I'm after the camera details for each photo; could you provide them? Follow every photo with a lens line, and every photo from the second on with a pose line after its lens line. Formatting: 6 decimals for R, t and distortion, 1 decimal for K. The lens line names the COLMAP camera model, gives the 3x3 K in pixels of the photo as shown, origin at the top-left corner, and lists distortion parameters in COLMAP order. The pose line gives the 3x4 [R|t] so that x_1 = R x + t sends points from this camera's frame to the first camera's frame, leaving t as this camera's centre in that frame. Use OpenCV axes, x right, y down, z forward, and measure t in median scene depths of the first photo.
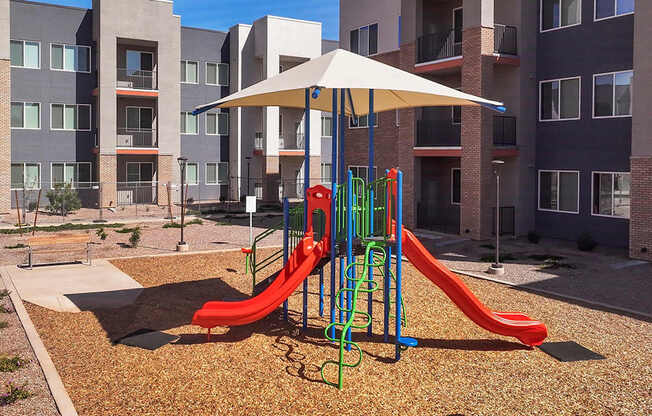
lens RADIAL K [[588.7, 0, 326.0], [0, 588.7, 208.0], [0, 0, 1]] dist [-0.013553, -0.009846]
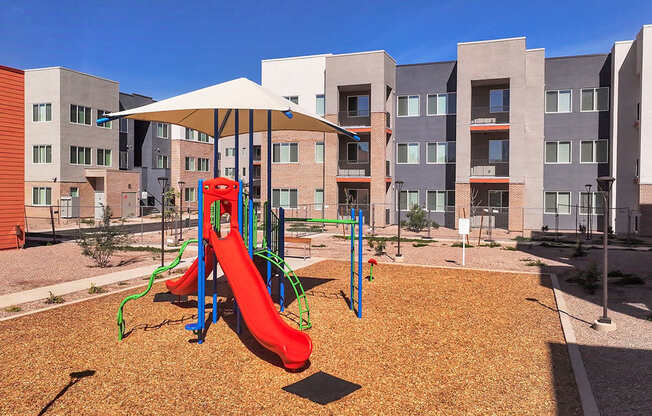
lens RADIAL K [[502.4, 0, 327.3], [0, 502.4, 185.7], [0, 0, 1]] dist [0.001652, -0.003586]
pose [[0.583827, -0.001266, -0.811877, 0.263138], [-0.072411, 0.995932, -0.053624, -0.014391], [0.808642, 0.090096, 0.581361, 0.215026]]
